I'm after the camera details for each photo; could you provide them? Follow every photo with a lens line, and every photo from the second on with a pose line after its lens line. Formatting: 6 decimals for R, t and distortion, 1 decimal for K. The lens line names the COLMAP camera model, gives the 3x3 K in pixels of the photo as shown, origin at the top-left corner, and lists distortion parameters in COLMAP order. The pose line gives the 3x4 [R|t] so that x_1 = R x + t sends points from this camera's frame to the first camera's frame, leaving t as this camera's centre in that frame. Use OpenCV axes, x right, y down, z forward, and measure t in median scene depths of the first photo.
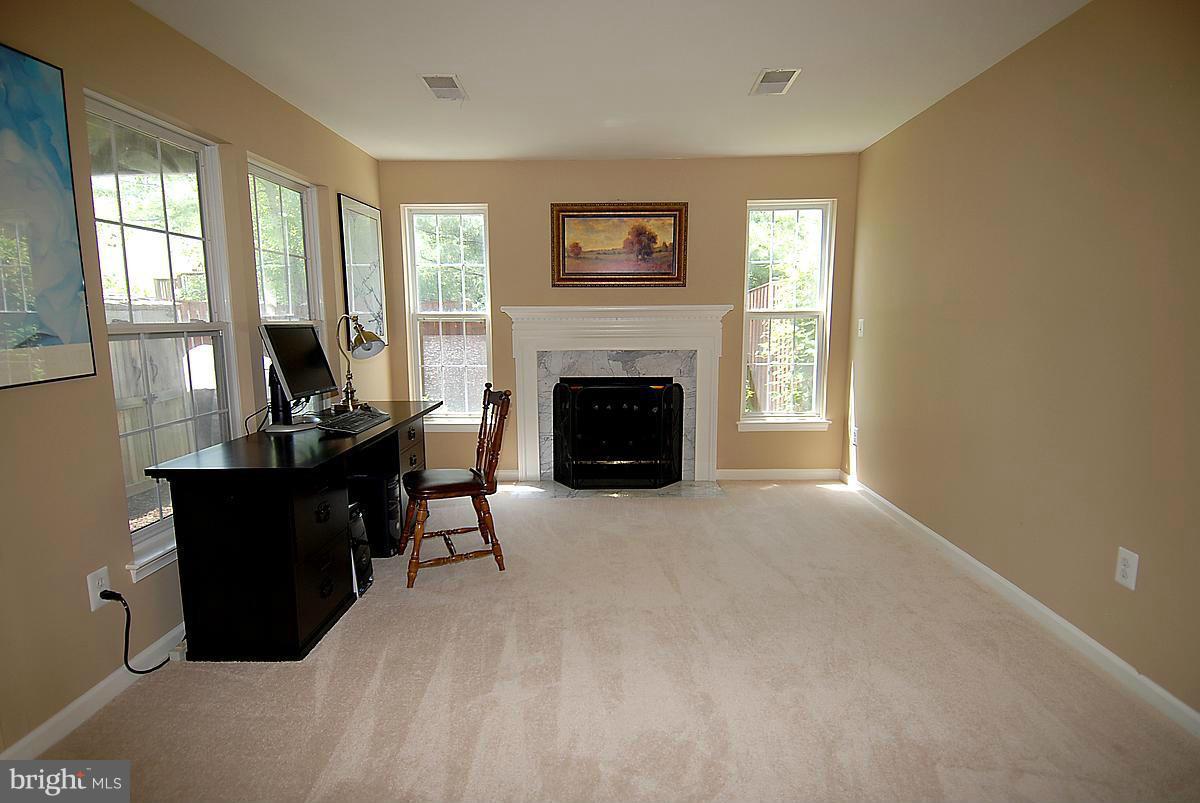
lens RADIAL K [[656.3, 0, 599.9], [0, 656.3, 406.1], [0, 0, 1]] dist [0.064460, -0.065324]
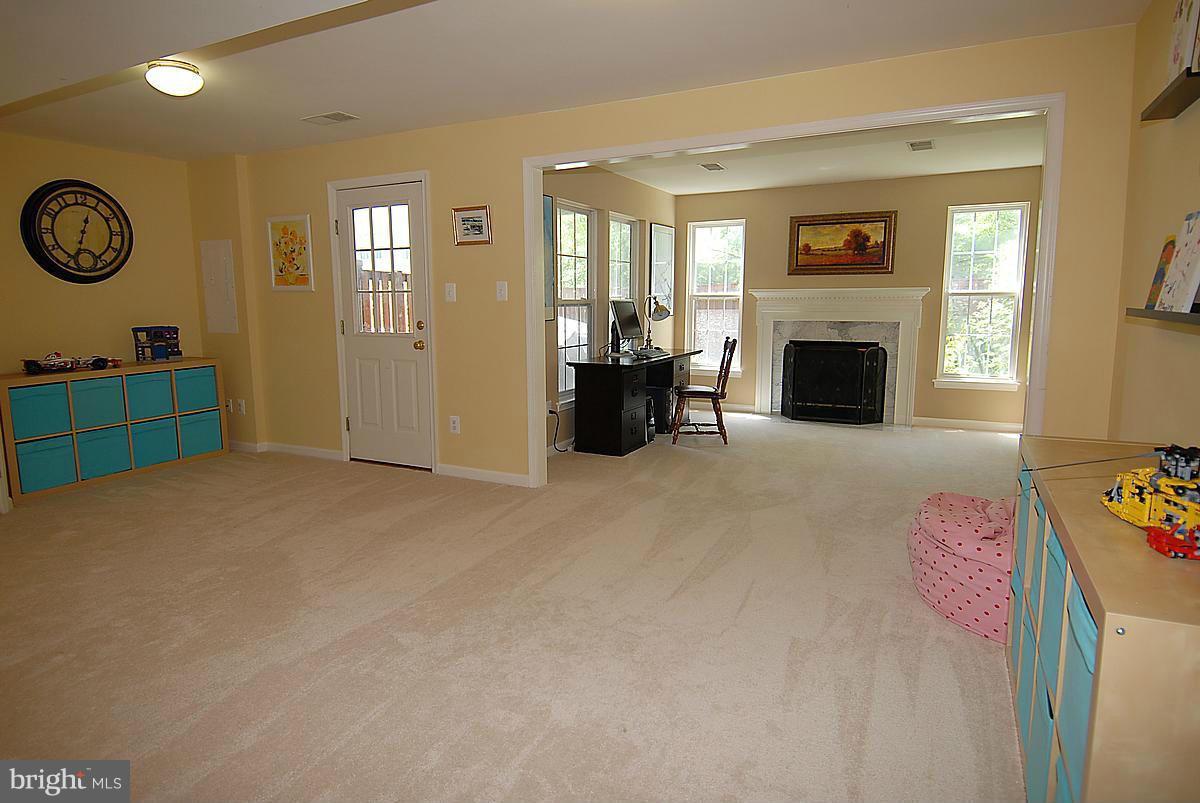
lens RADIAL K [[656.3, 0, 599.9], [0, 656.3, 406.1], [0, 0, 1]] dist [0.064460, -0.065324]
pose [[0.906426, 0.074240, -0.415788, 0.177496], [-0.062095, 0.997157, 0.042677, 0.064583], [0.417775, -0.012865, 0.908460, -0.470843]]
